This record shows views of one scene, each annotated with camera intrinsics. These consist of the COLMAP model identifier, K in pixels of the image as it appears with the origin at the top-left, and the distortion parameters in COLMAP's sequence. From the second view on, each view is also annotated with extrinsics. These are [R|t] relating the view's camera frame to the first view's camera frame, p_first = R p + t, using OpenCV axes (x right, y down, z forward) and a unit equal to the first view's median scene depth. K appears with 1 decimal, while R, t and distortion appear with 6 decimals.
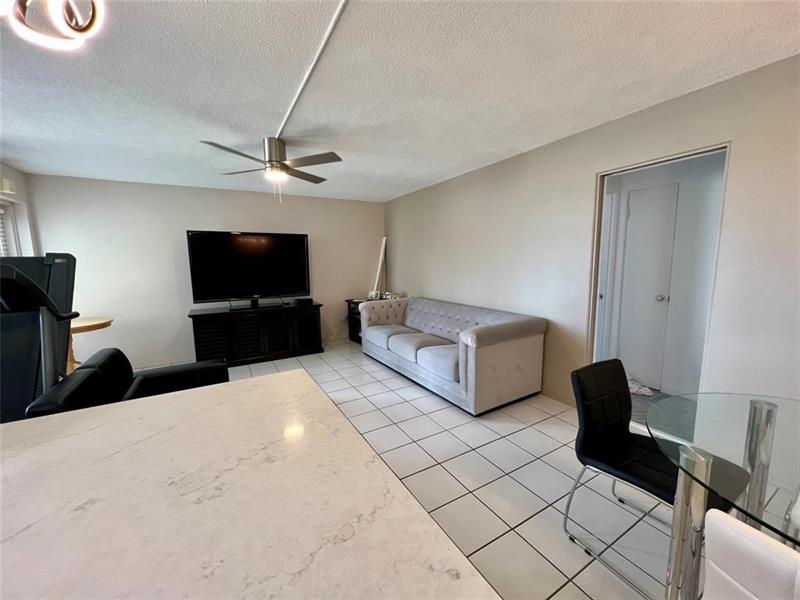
lens RADIAL K [[317.0, 0, 399.6], [0, 317.0, 301.3], [0, 0, 1]] dist [-0.002341, 0.002282]
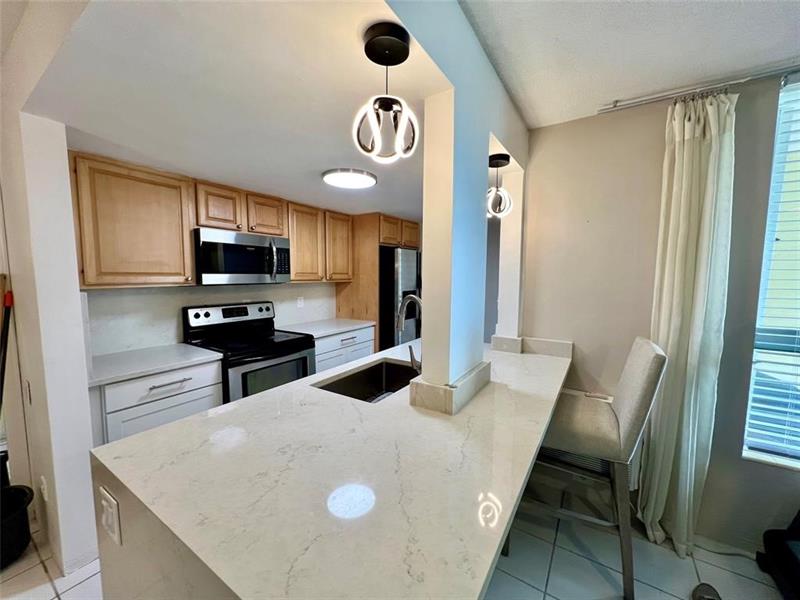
lens RADIAL K [[317.0, 0, 400.3], [0, 317.0, 301.6], [0, 0, 1]] dist [-0.002341, 0.002282]
pose [[-0.892668, 0.051066, -0.447813, -0.079575], [-0.048229, 0.977034, 0.207555, -0.086202], [0.448128, 0.206875, -0.869703, 0.453913]]
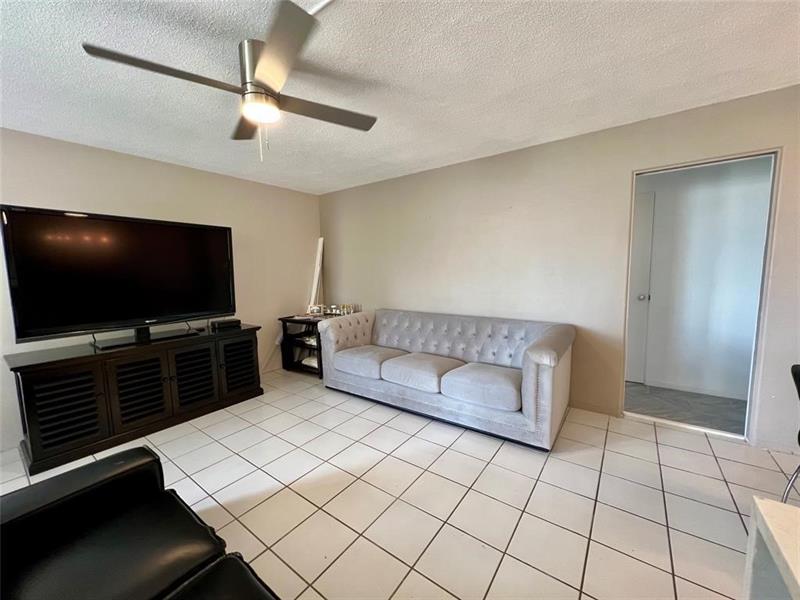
lens RADIAL K [[317.0, 0, 400.8], [0, 317.0, 303.2], [0, 0, 1]] dist [-0.002341, 0.002282]
pose [[0.914149, -0.045955, 0.402766, -0.342021], [0.057106, 0.998244, -0.015714, -0.019593], [-0.401337, 0.037365, 0.915168, 0.320741]]
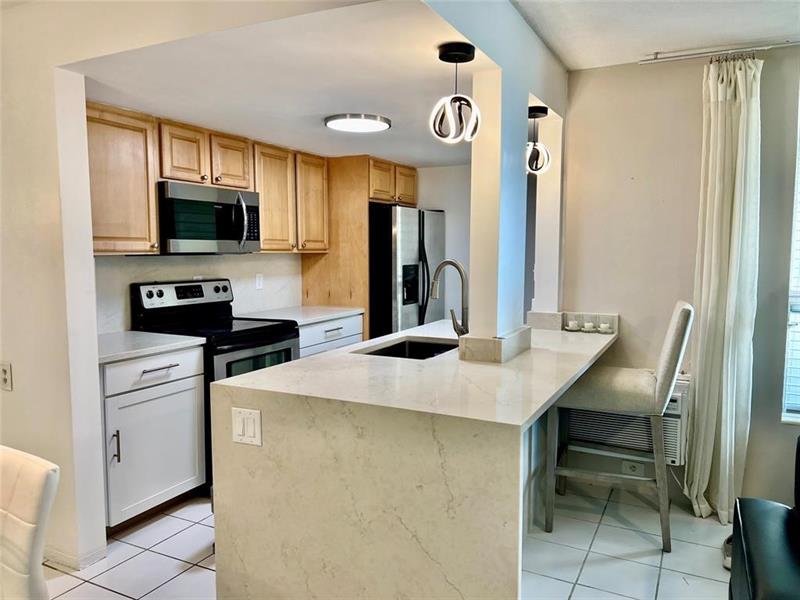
lens RADIAL K [[598.9, 0, 403.3], [0, 598.9, 302.6], [0, 0, 1]] dist [0.058335, -0.062845]
pose [[-0.838876, 0.065481, -0.540370, 0.219223], [-0.056432, 0.976926, 0.205987, -0.110337], [0.541389, 0.203292, -0.815825, 0.726624]]
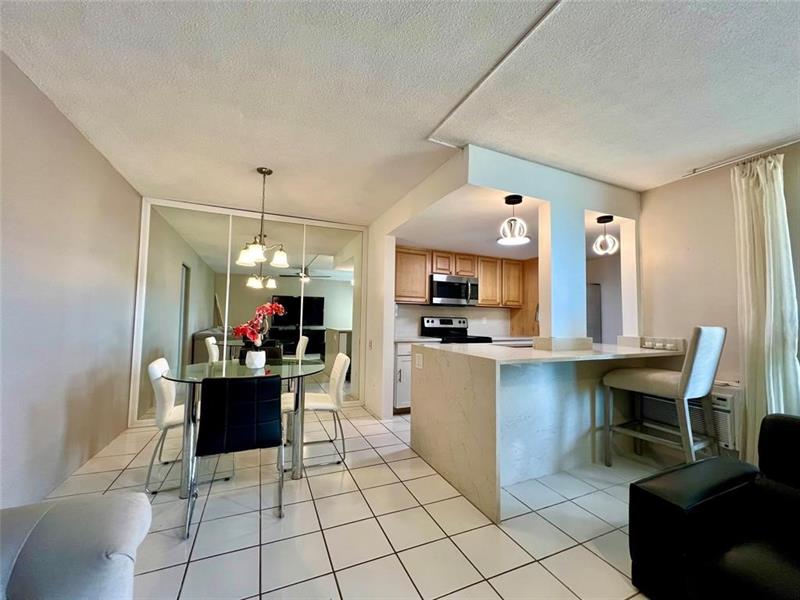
lens RADIAL K [[318.0, 0, 401.5], [0, 318.0, 302.6], [0, 0, 1]] dist [0.000754, 0.000170]
pose [[-0.994512, 0.005658, 0.104465, -0.014982], [0.013378, 0.997217, 0.073344, -0.059714], [-0.103760, 0.074339, -0.991820, 0.962260]]
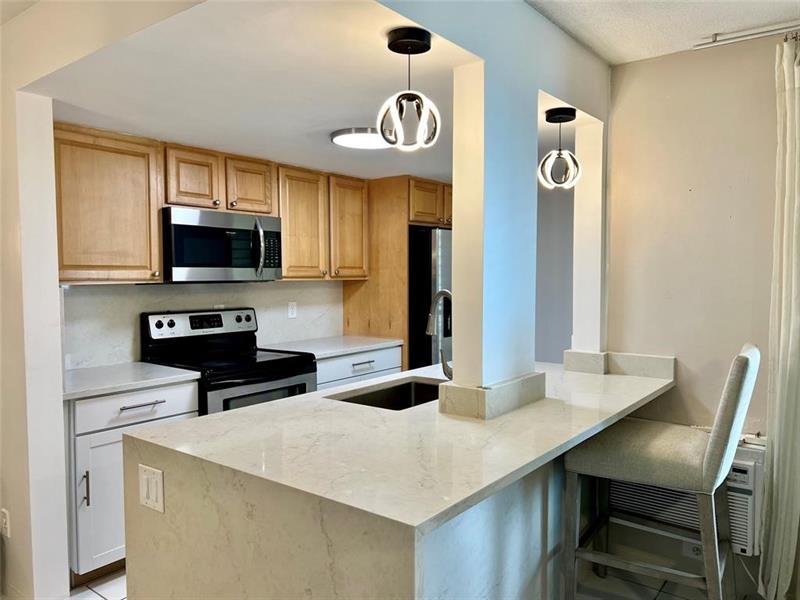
lens RADIAL K [[598.9, 0, 403.3], [0, 598.9, 303.6], [0, 0, 1]] dist [0.058335, -0.062845]
pose [[-0.926667, 0.038850, -0.373871, 0.013186], [-0.030232, 0.983719, 0.177153, -0.108927], [0.374666, 0.175464, -0.910405, 0.696821]]
